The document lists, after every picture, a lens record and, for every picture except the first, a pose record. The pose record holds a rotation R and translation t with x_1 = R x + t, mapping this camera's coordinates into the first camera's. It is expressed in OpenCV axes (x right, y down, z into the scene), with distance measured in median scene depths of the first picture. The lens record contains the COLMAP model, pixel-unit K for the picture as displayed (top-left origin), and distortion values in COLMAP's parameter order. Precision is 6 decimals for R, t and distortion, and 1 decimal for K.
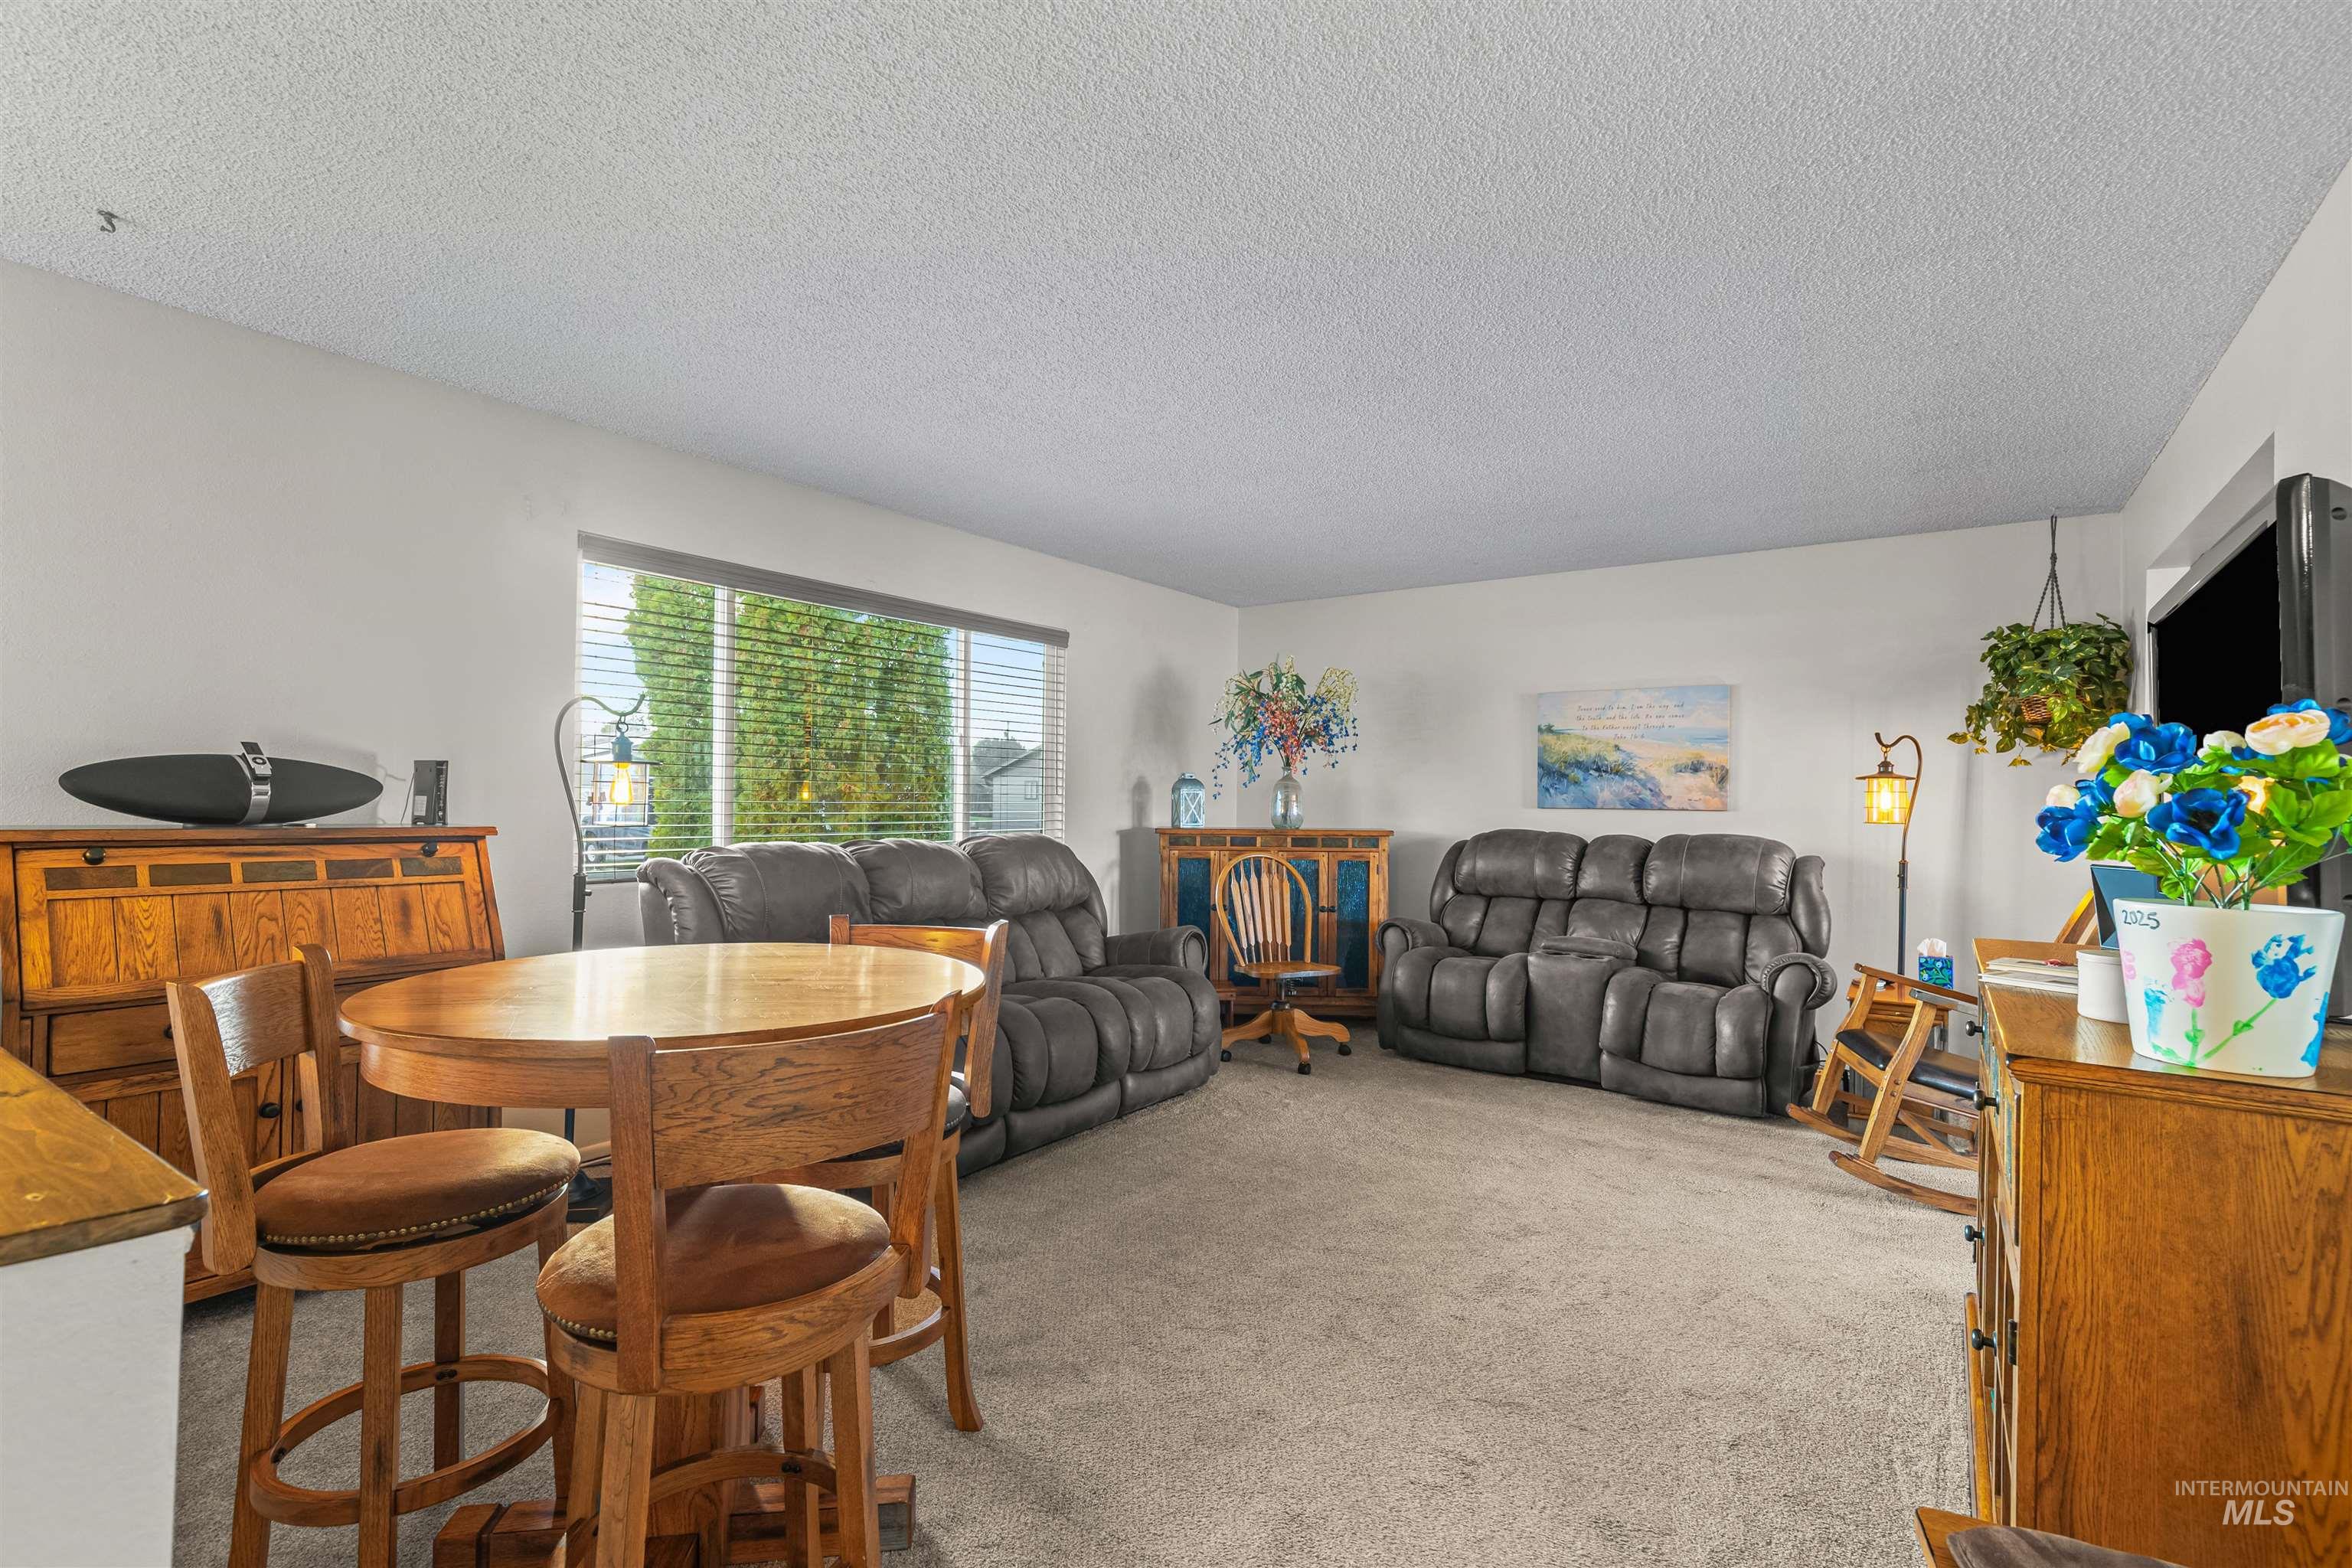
lens RADIAL K [[1072.0, 0, 1179.9], [0, 1072.0, 797.6], [0, 0, 1]] dist [-0.006324, 0.002059]
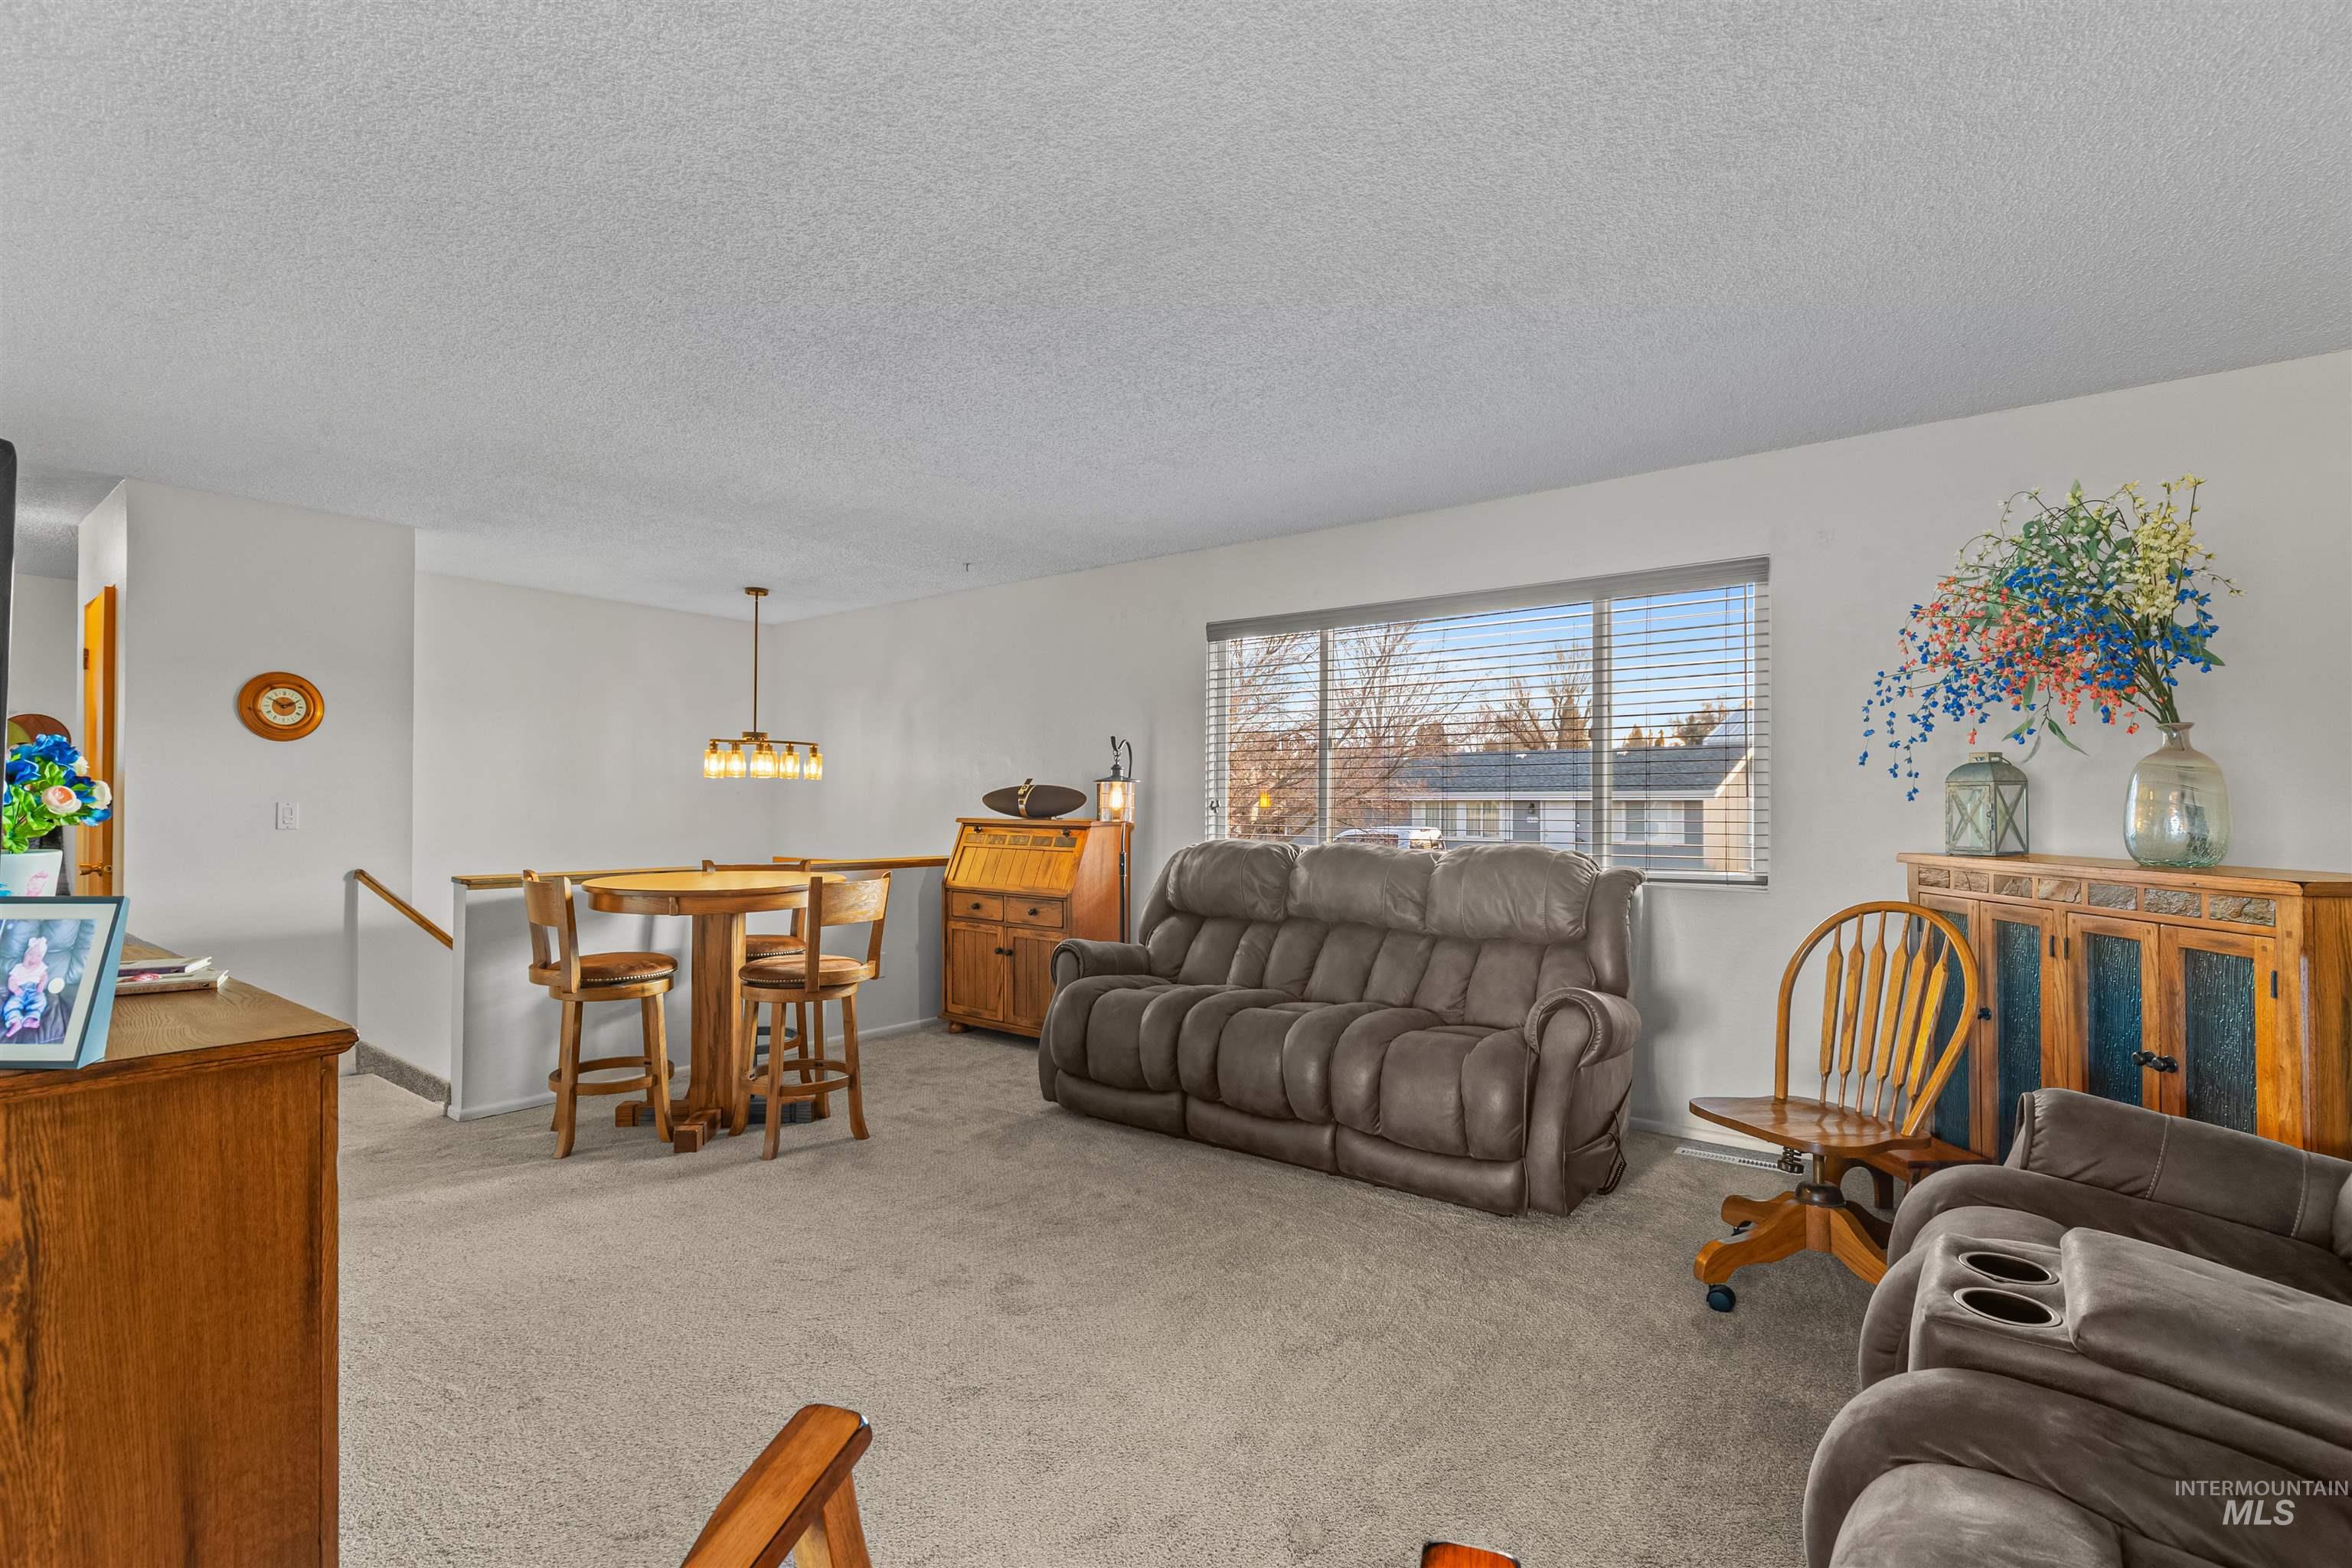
lens RADIAL K [[1072.0, 0, 1158.3], [0, 1072.0, 792.1], [0, 0, 1]] dist [-0.006324, 0.002059]
pose [[-0.041835, -0.021682, -0.998889, 0.662292], [-0.000540, 0.999765, -0.021678, 0.009872], [0.999124, -0.000368, -0.041836, 0.726707]]
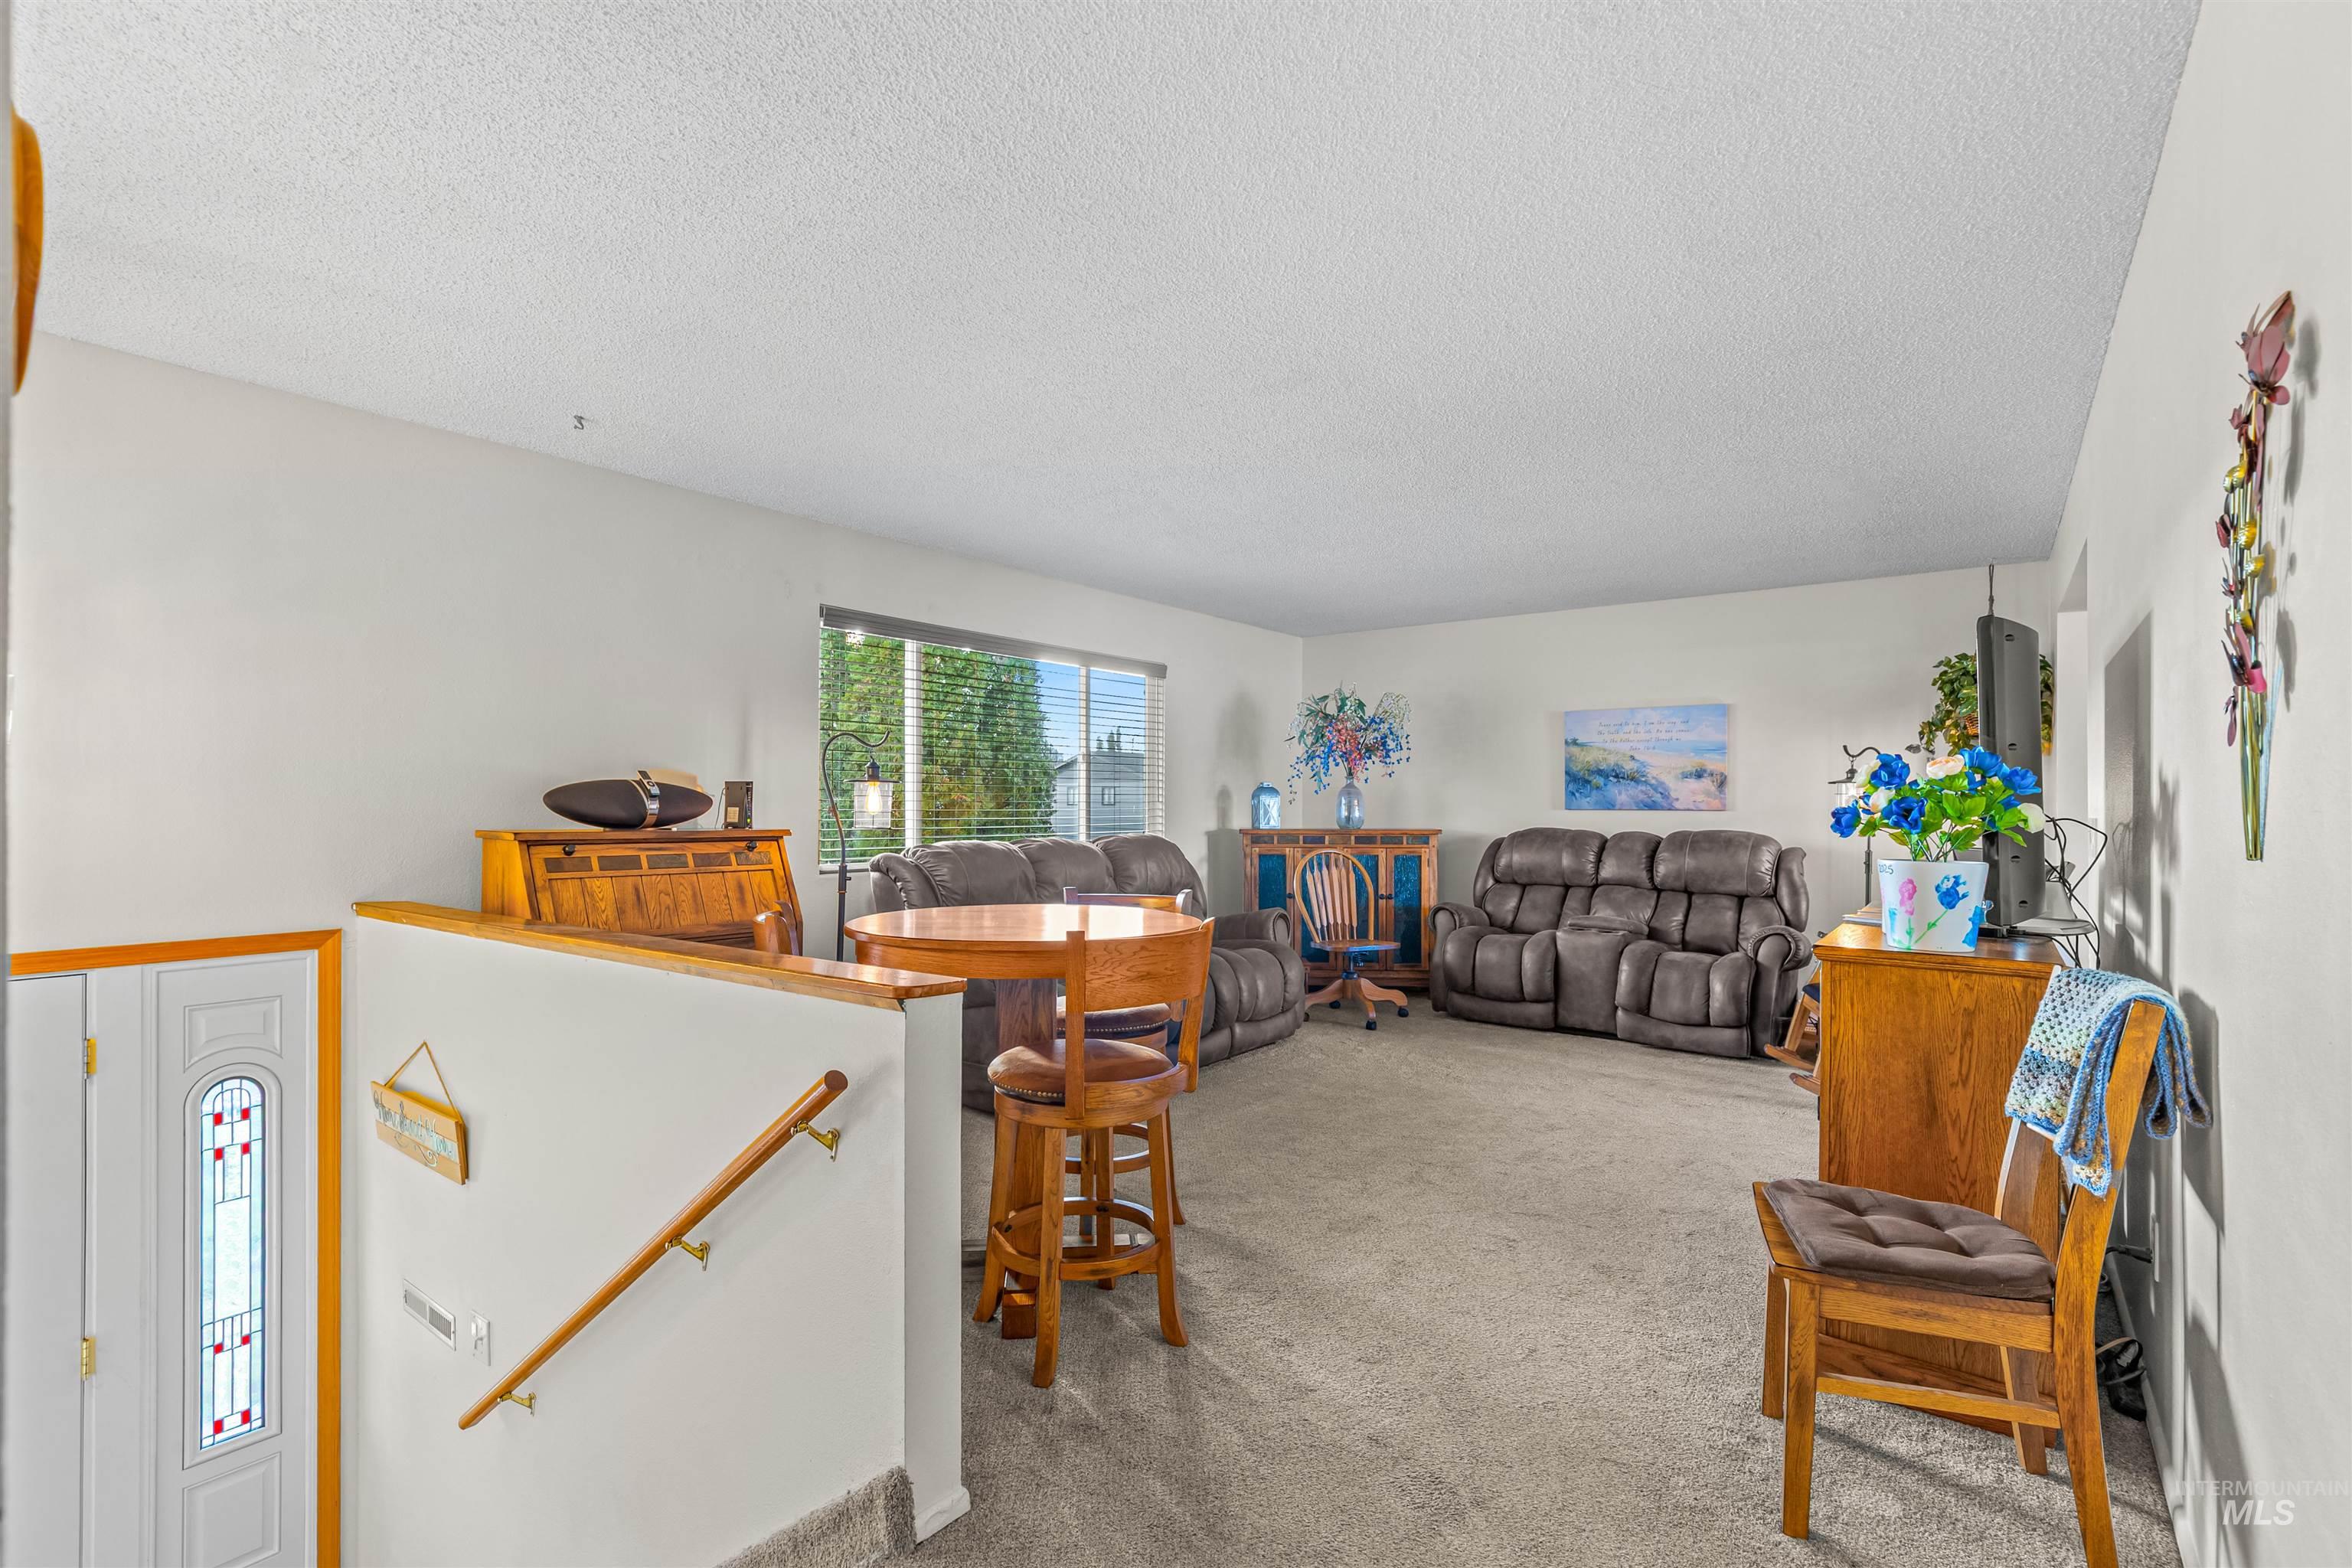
lens RADIAL K [[1072.0, 0, 1180.4], [0, 1072.0, 802.8], [0, 0, 1]] dist [-0.006324, 0.002059]
pose [[0.999516, -0.008253, -0.030001, -0.061184], [0.008278, 0.999965, 0.000698, -0.002317], [0.029994, -0.000946, 0.999550, -0.219020]]
